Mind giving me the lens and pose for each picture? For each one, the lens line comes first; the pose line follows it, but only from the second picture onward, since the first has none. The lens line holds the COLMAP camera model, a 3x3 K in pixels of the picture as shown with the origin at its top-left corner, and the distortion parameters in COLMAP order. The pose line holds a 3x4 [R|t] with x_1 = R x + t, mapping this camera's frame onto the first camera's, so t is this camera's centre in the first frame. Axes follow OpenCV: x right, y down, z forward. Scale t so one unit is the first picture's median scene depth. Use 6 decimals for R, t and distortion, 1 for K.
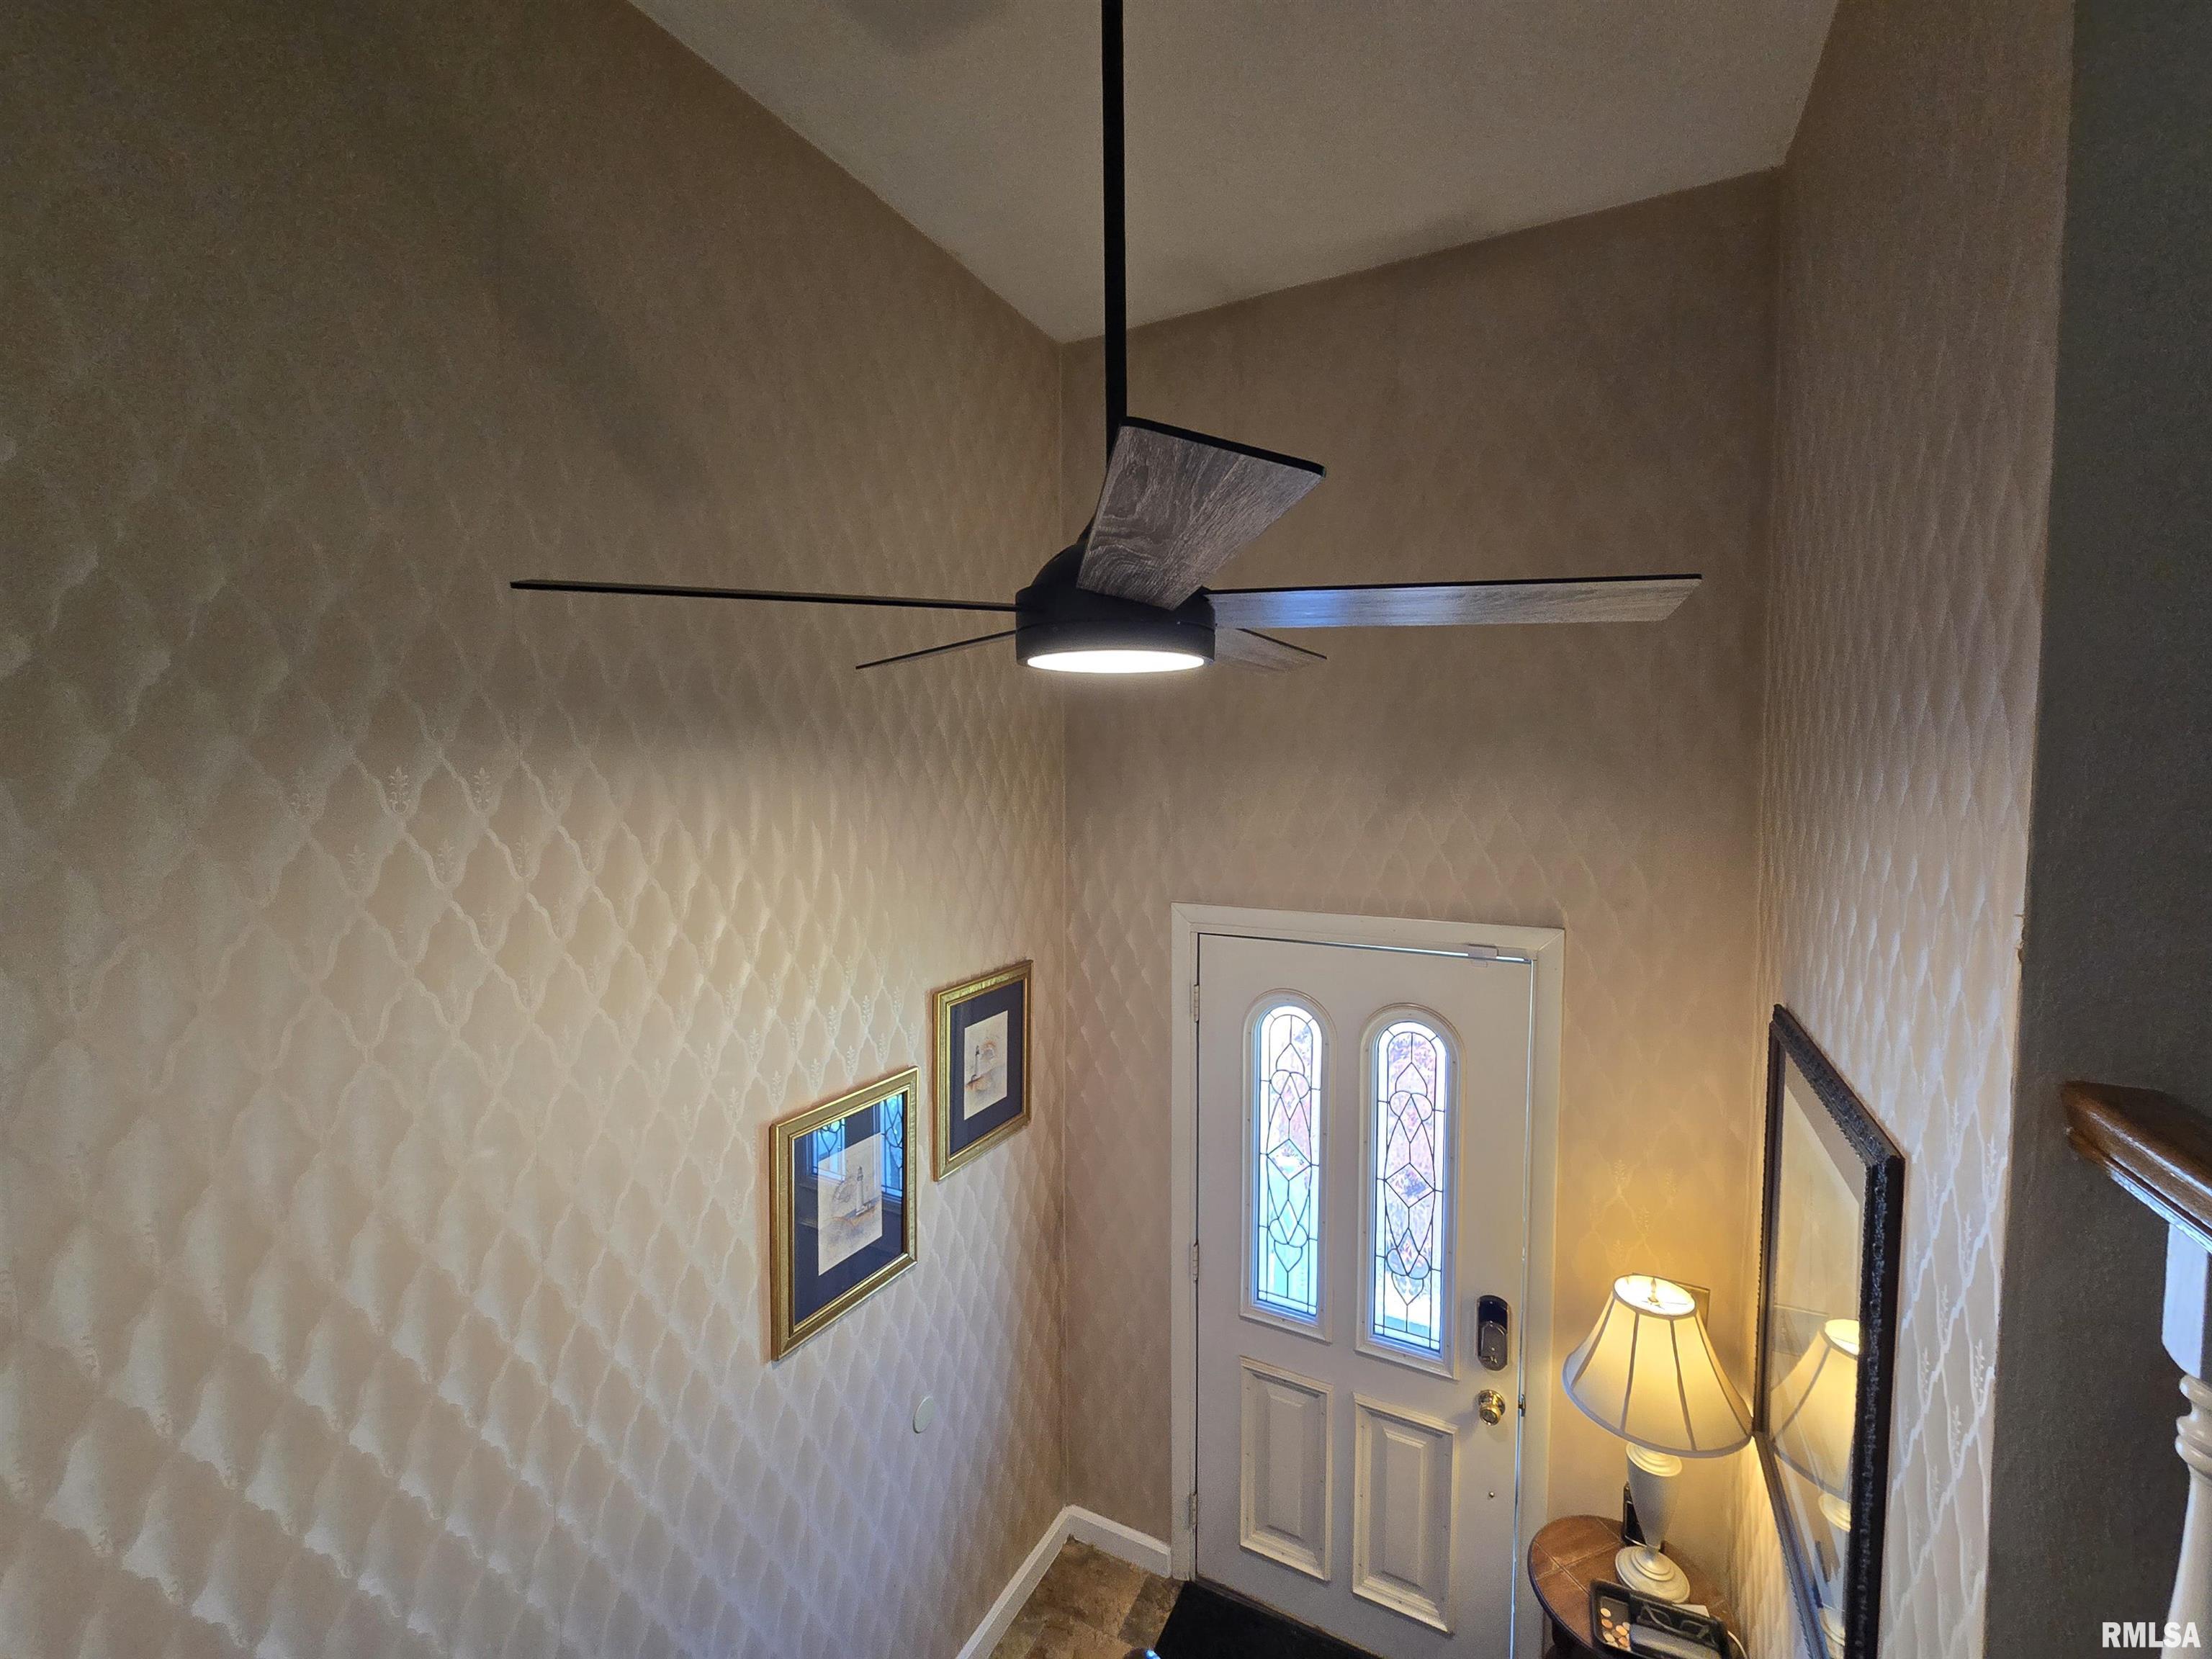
lens RADIAL K [[901.2, 0, 1112.9], [0, 901.2, 829.4], [0, 0, 1]] dist [0.000404, 0.001576]
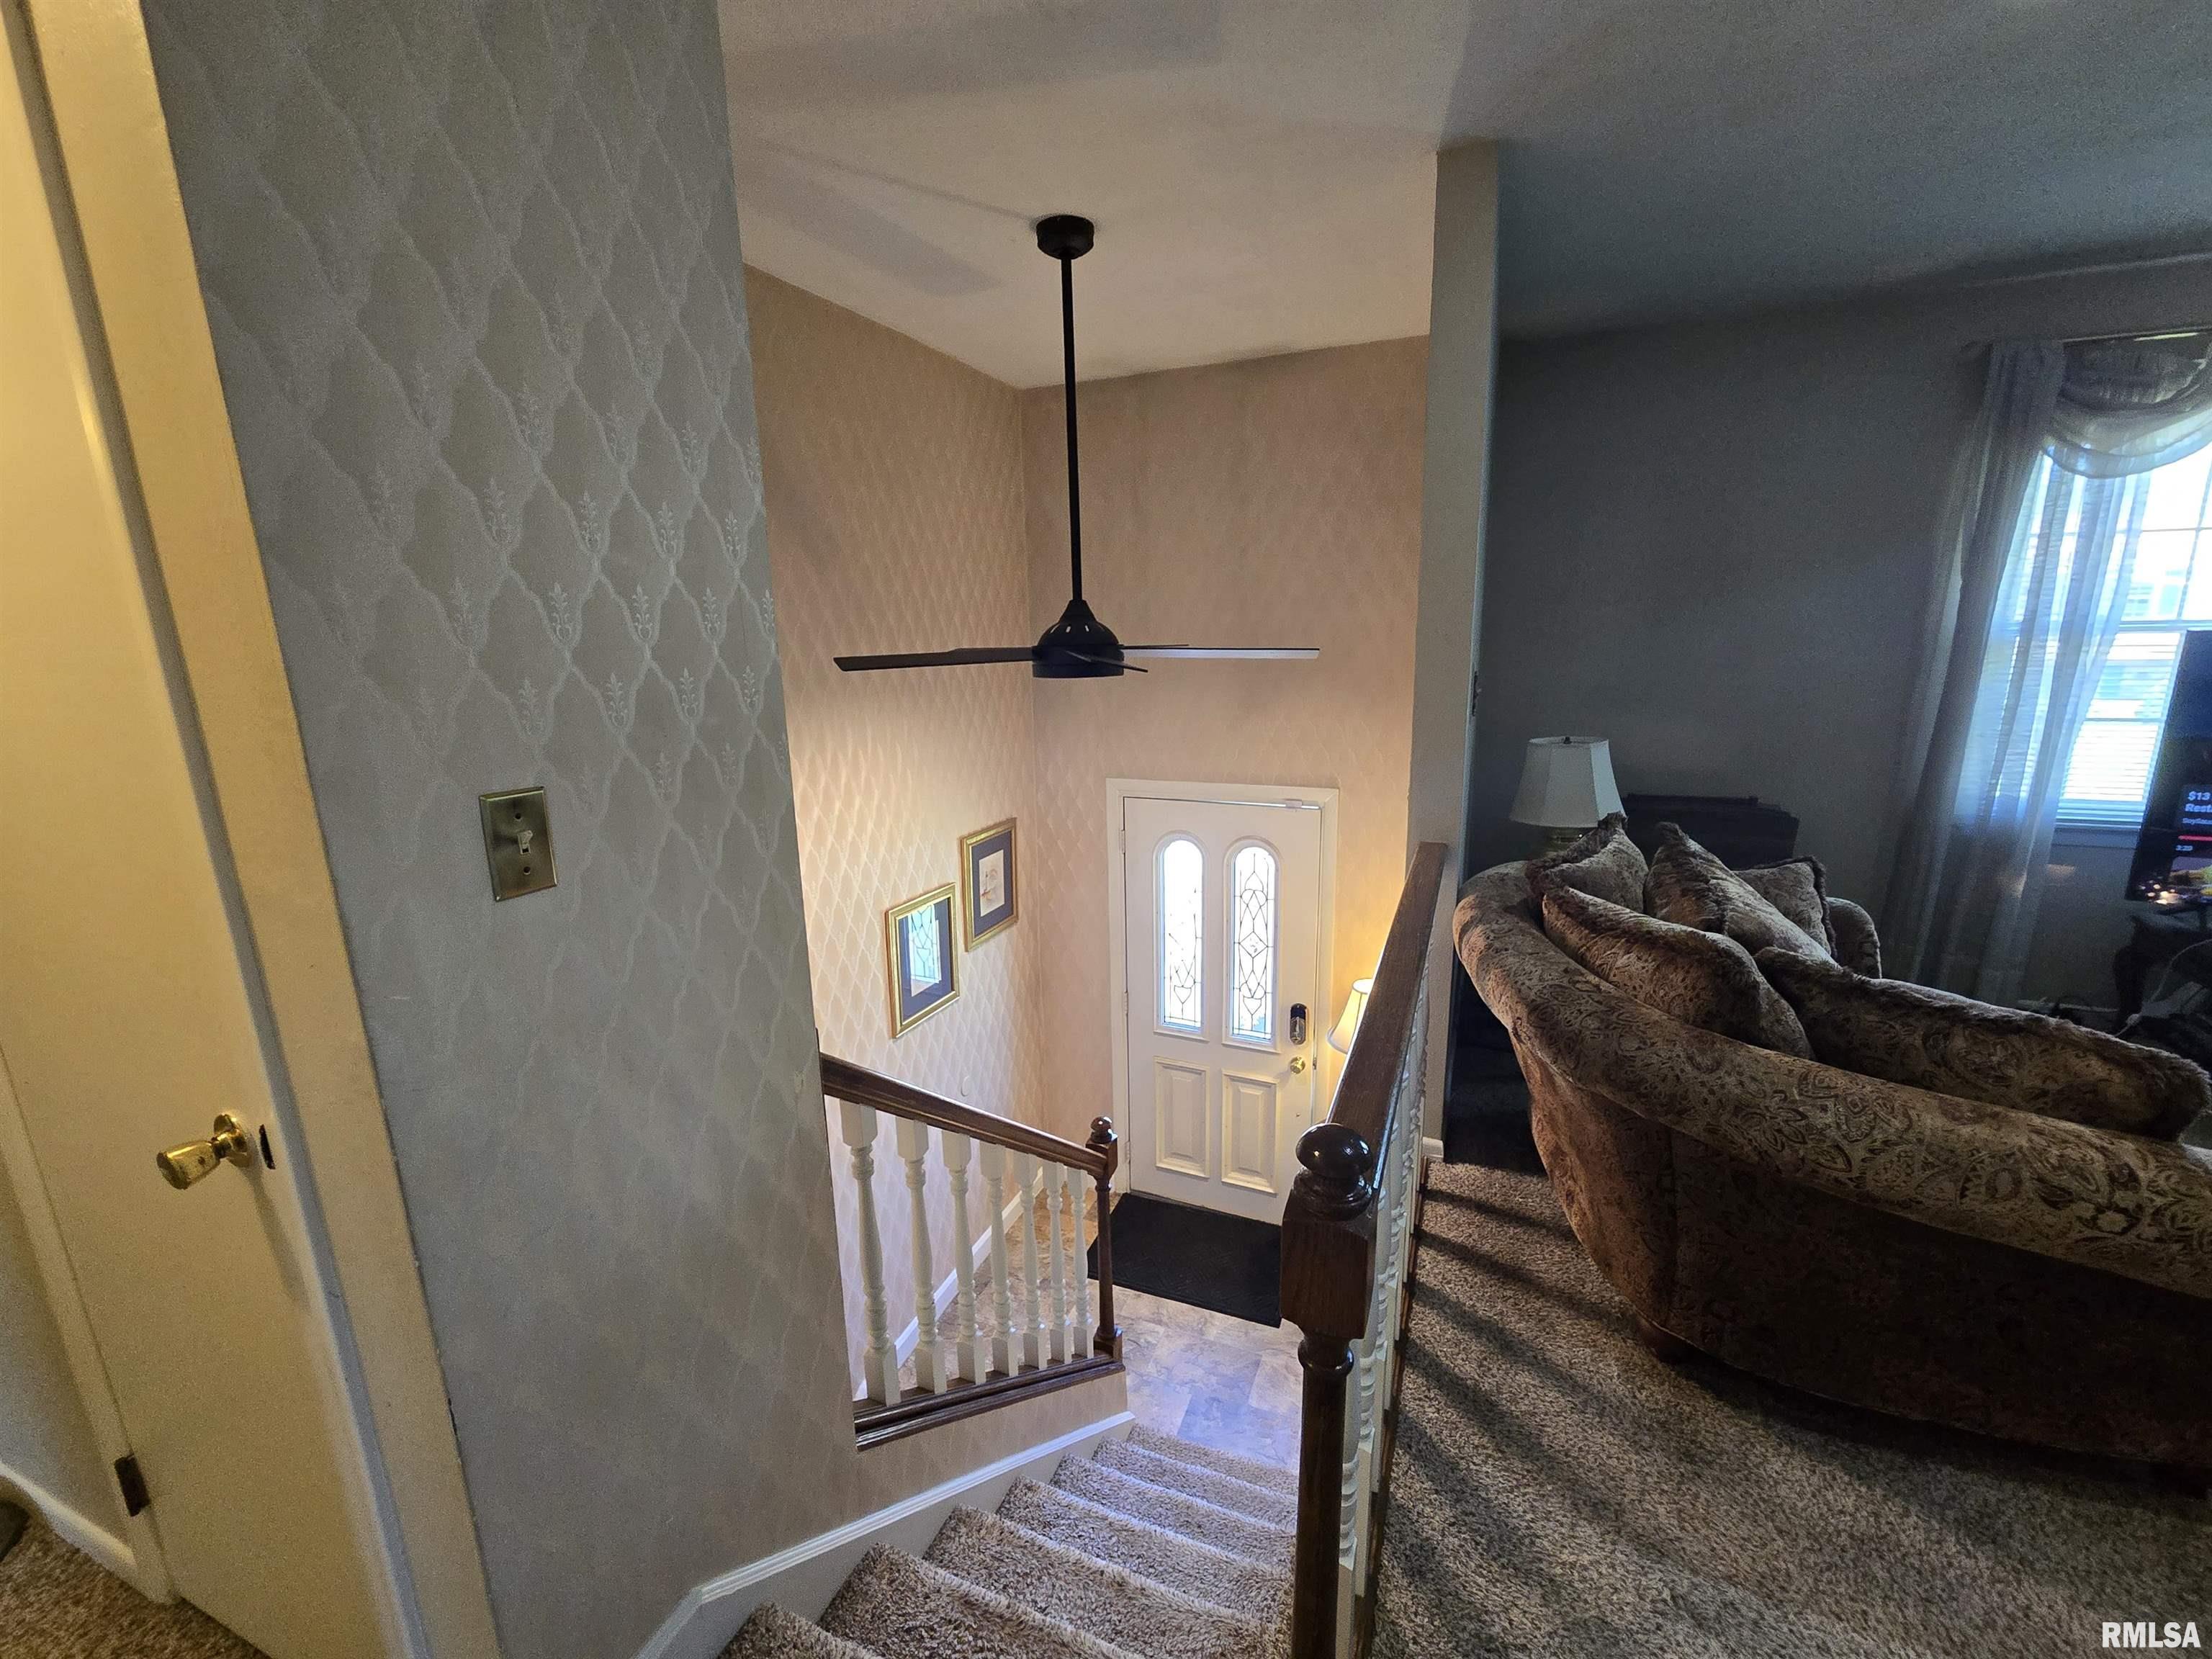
lens RADIAL K [[901.2, 0, 1116.6], [0, 901.2, 835.2], [0, 0, 1]] dist [0.000404, 0.001576]
pose [[0.996587, -0.032904, 0.075705, -0.039803], [0.020582, 0.987203, 0.158135, -0.071147], [-0.079939, -0.156038, 0.984511, -0.580519]]
